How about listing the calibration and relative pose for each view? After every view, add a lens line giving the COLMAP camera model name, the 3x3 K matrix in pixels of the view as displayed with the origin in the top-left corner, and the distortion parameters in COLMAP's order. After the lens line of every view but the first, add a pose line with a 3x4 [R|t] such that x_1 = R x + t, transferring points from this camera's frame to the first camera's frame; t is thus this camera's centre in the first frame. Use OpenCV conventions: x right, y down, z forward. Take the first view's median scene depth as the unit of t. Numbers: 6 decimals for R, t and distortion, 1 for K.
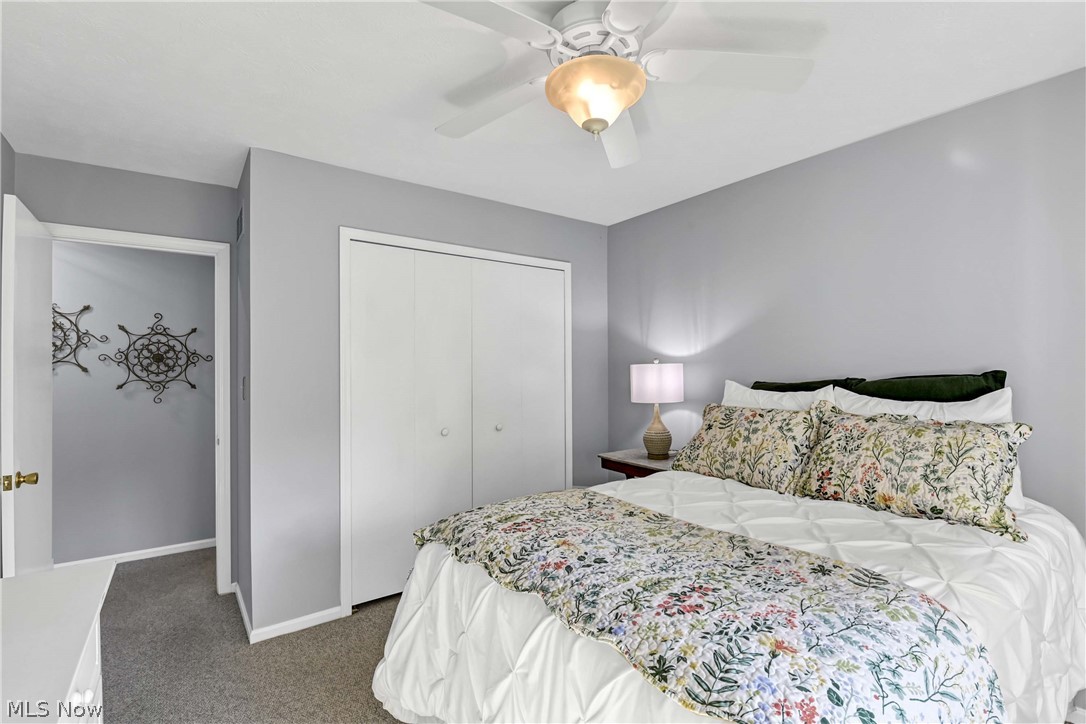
lens RADIAL K [[491.6, 0, 549.1], [0, 491.6, 363.7], [0, 0, 1]] dist [-0.010536, -0.000268]
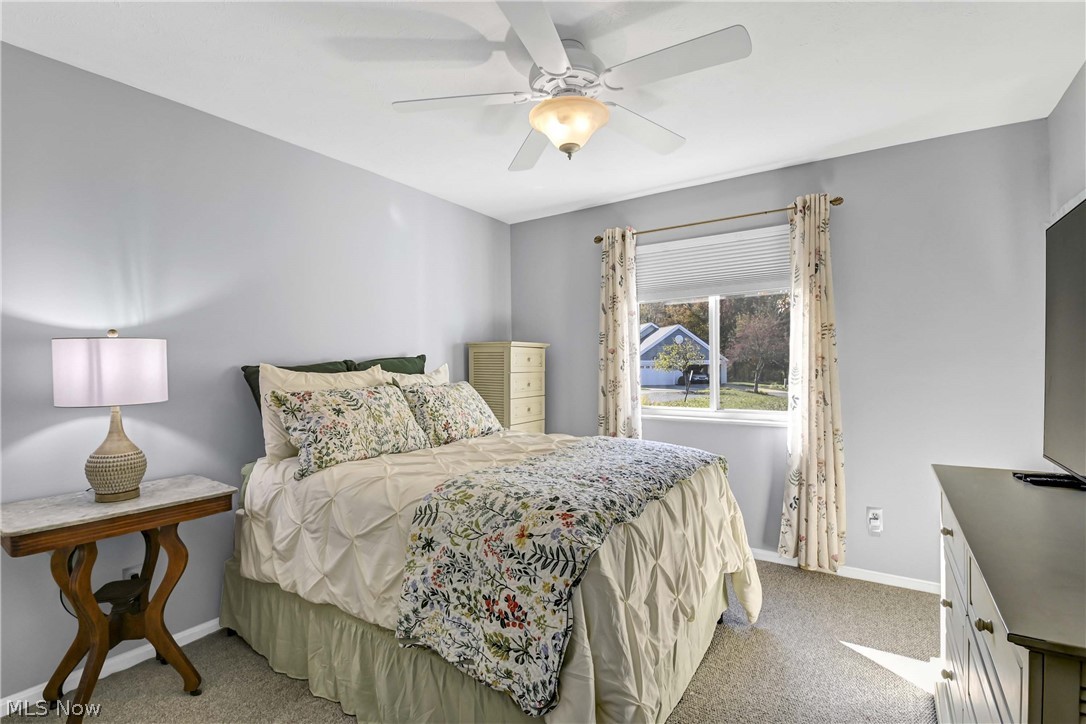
lens RADIAL K [[491.6, 0, 549.1], [0, 491.6, 363.7], [0, 0, 1]] dist [-0.010536, -0.000268]
pose [[-0.393602, 0.006599, 0.919257, -0.745046], [0.004143, 0.999977, -0.005405, 0.048846], [-0.919271, 0.001681, -0.393621, 1.090008]]
